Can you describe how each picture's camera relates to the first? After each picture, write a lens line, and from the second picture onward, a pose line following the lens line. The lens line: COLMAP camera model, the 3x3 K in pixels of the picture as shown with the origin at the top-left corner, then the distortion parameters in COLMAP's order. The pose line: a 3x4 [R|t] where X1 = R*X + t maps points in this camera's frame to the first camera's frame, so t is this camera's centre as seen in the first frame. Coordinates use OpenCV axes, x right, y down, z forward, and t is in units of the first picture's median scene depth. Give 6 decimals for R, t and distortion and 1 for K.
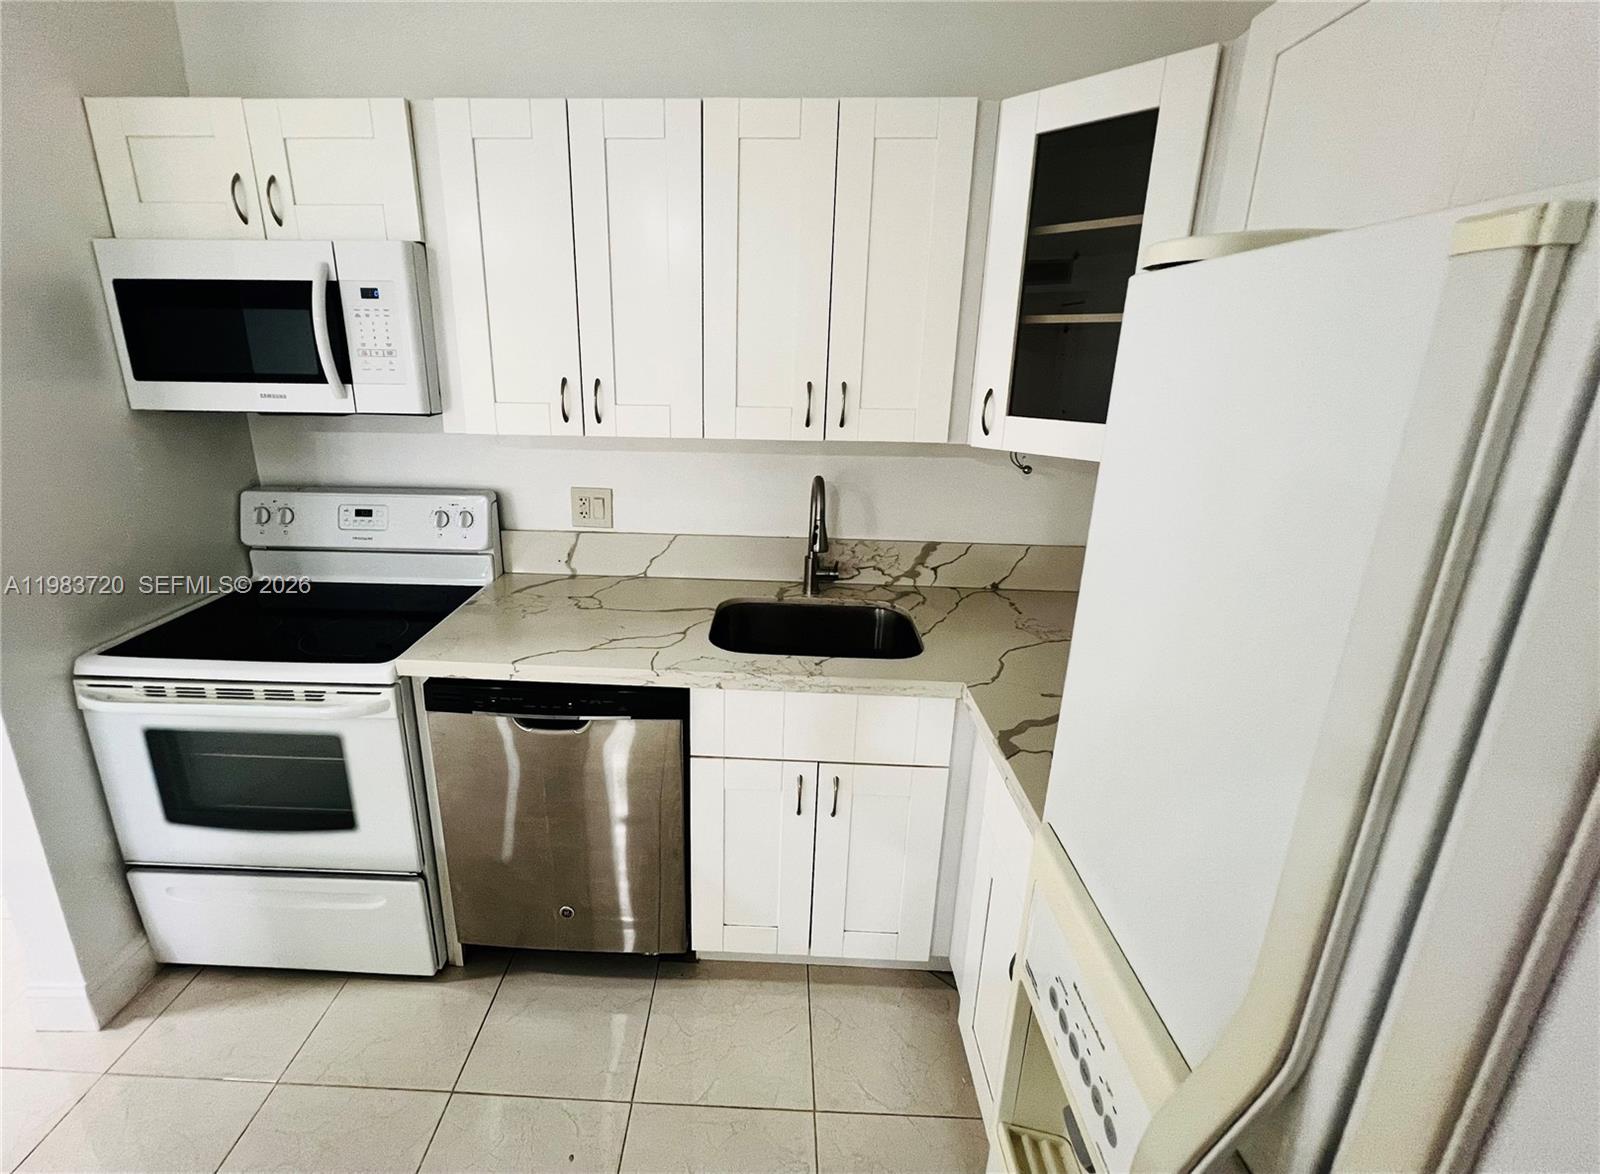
lens RADIAL K [[659.6, 0, 753.3], [0, 659.6, 532.4], [0, 0, 1]] dist [-0.008733, 0.000364]
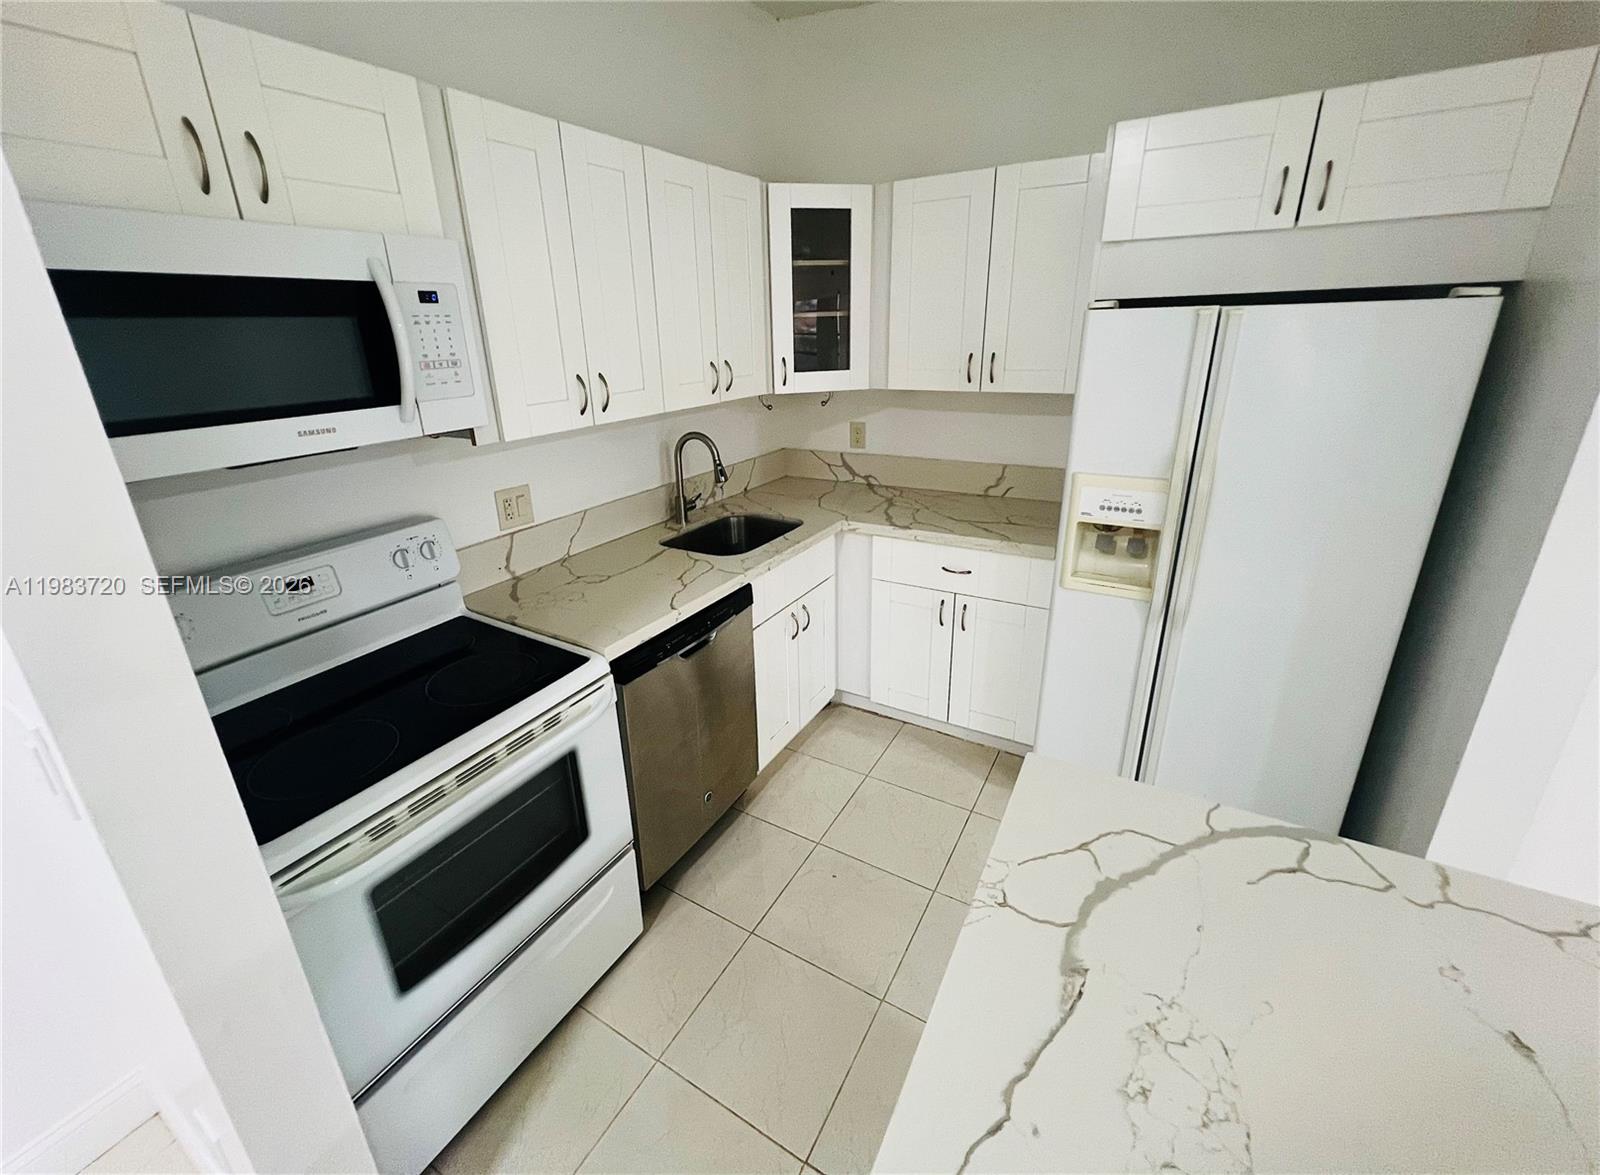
lens RADIAL K [[659.6, 0, 767.5], [0, 659.6, 556.2], [0, 0, 1]] dist [-0.008733, 0.000364]
pose [[0.497550, -0.313114, 0.808952, -1.158838], [0.261942, 0.943277, 0.203997, -0.092133], [-0.826940, 0.110399, 0.551345, 0.164335]]
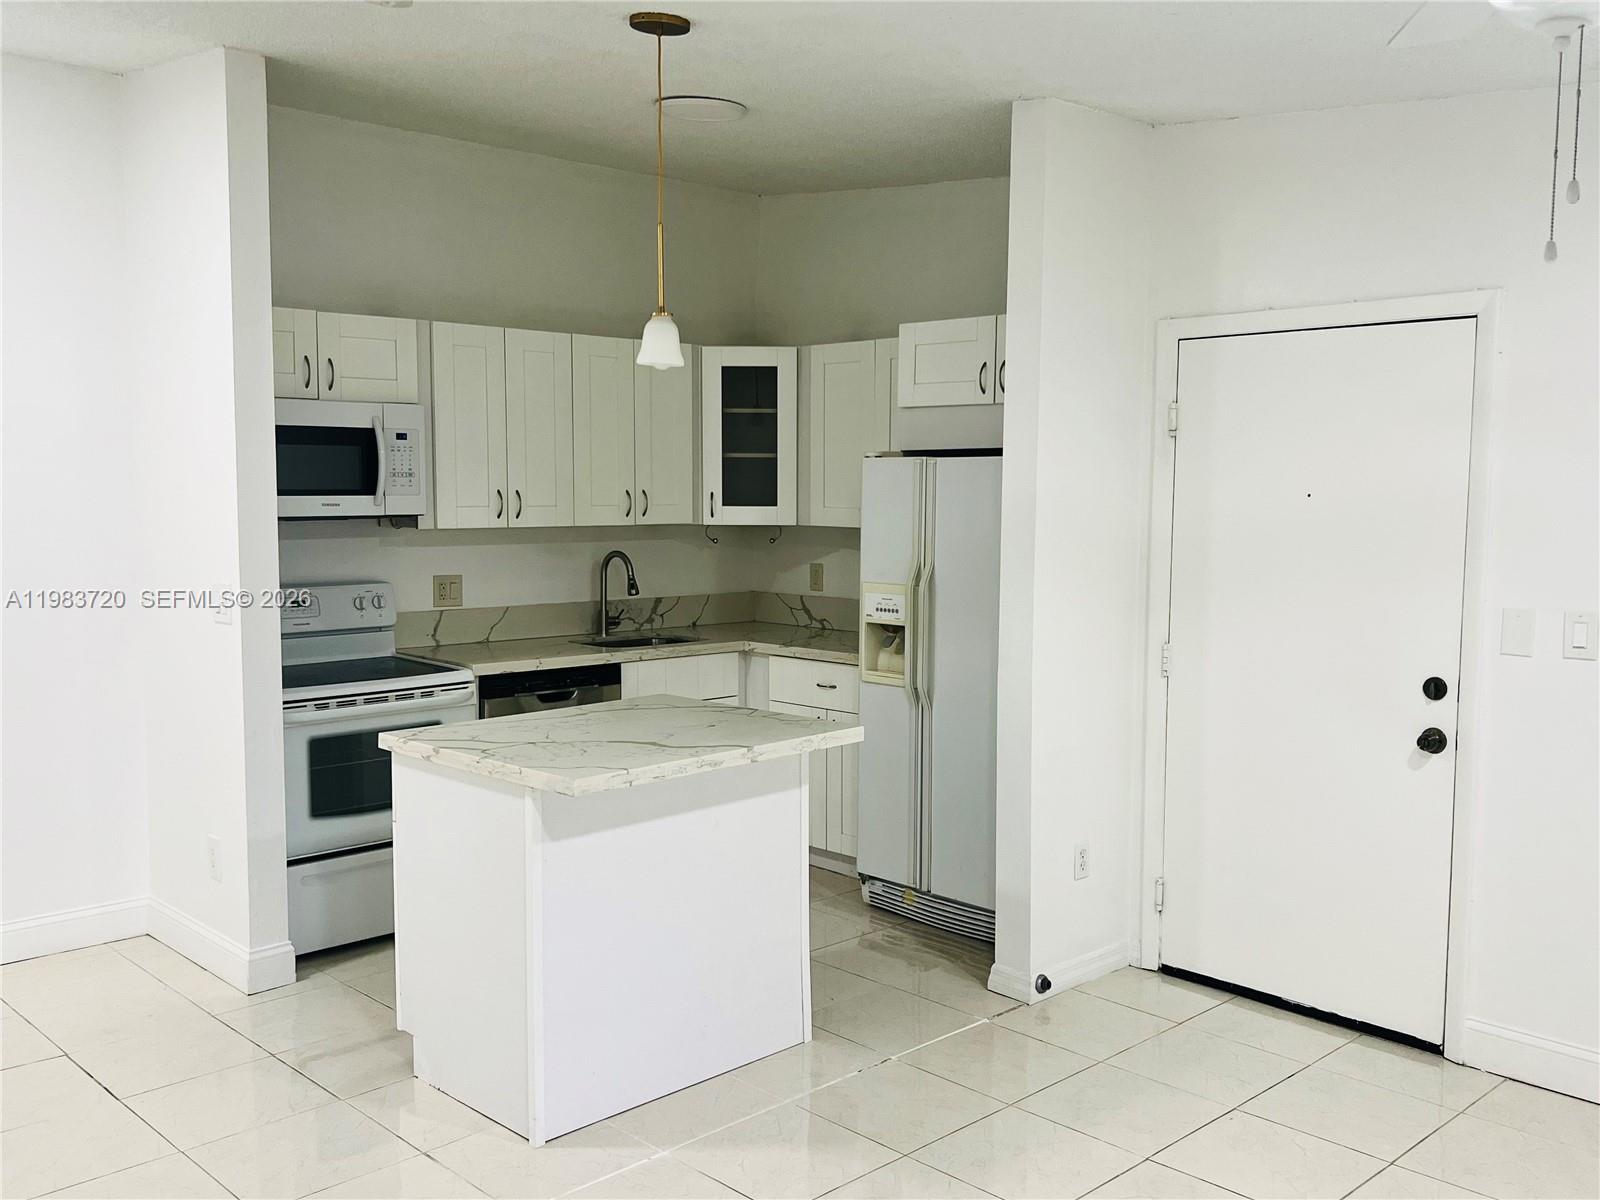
lens RADIAL K [[1464.4, 0, 798.4], [0, 1464.4, 588.9], [0, 0, 1]] dist [0.037980, 0.000000]
pose [[0.693148, -0.064097, 0.717939, -2.356948], [0.191768, 0.976539, -0.097961, 0.478285], [-0.694817, 0.205580, 0.689178, -1.865782]]
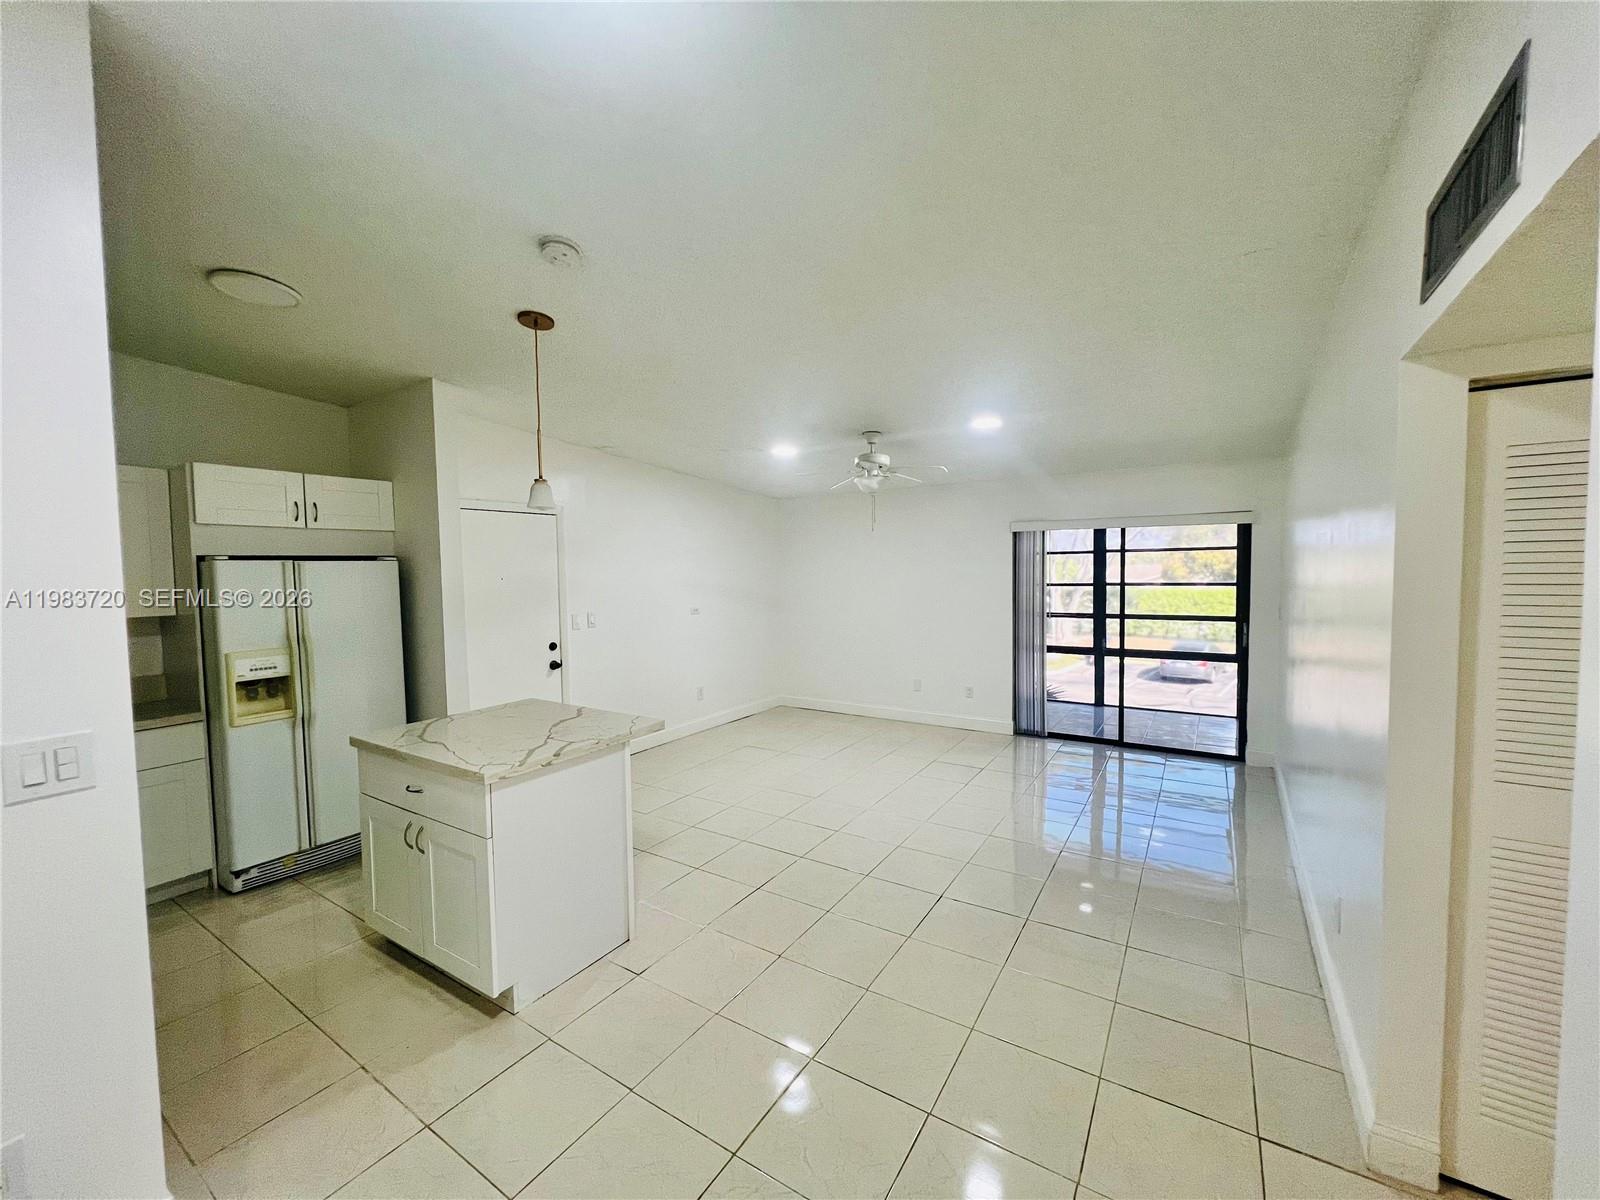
lens RADIAL K [[638.7, 0, 803.2], [0, 638.7, 606.5], [0, 0, 1]] dist [-0.002570, 0.001645]
pose [[-0.869102, -0.028552, 0.493809, -2.335526], [0.132157, 0.948636, 0.287445, -0.304254], [-0.476652, 0.315080, -0.820687, 1.068799]]
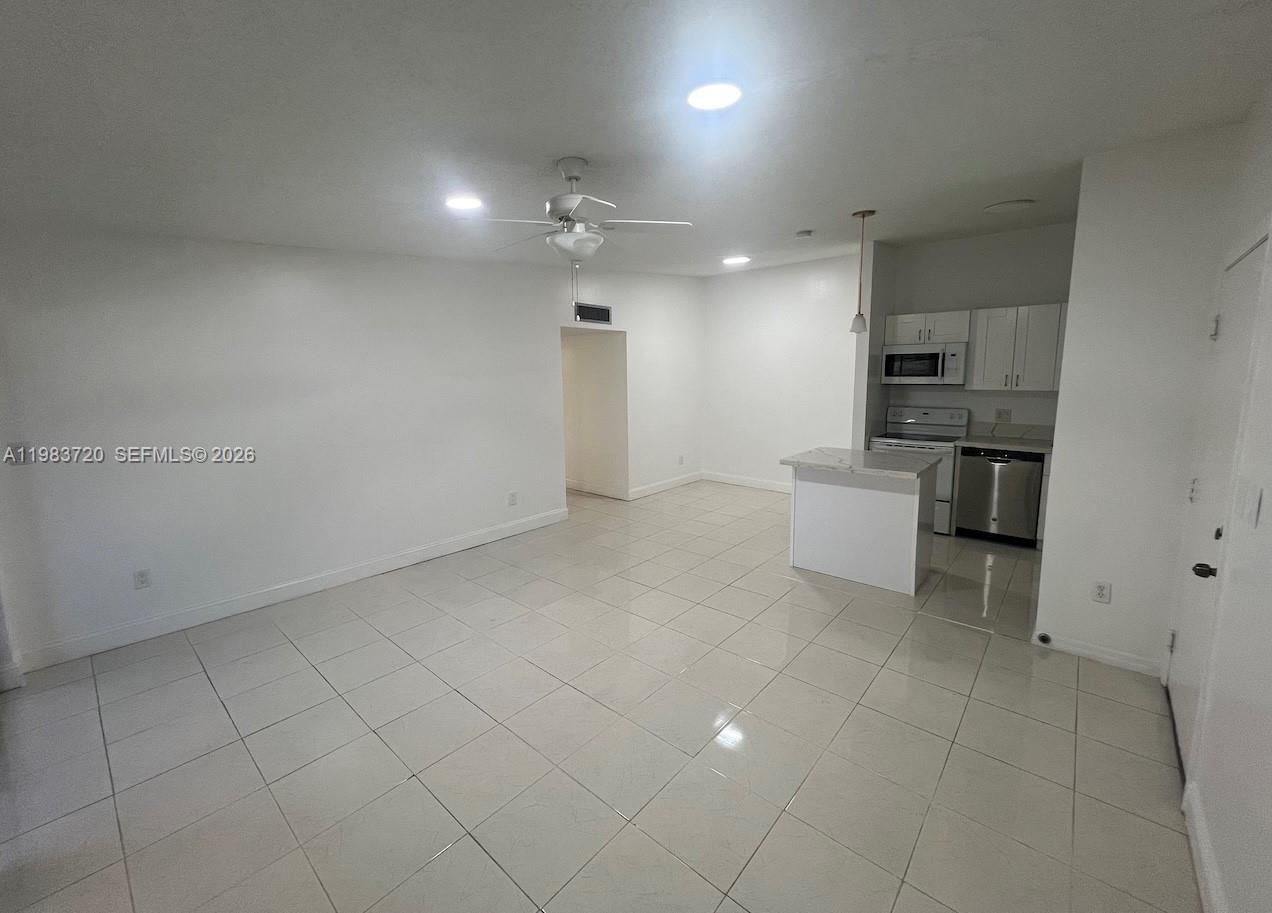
lens RADIAL K [[501.9, 0, 649.5], [0, 501.9, 437.9], [0, 0, 1]] dist [0.001627, 0.000126]
pose [[0.775647, 0.061171, -0.628195, -0.048874], [-0.146631, 0.985525, -0.085083, 0.683029], [0.613898, 0.158107, 0.773390, -2.481337]]
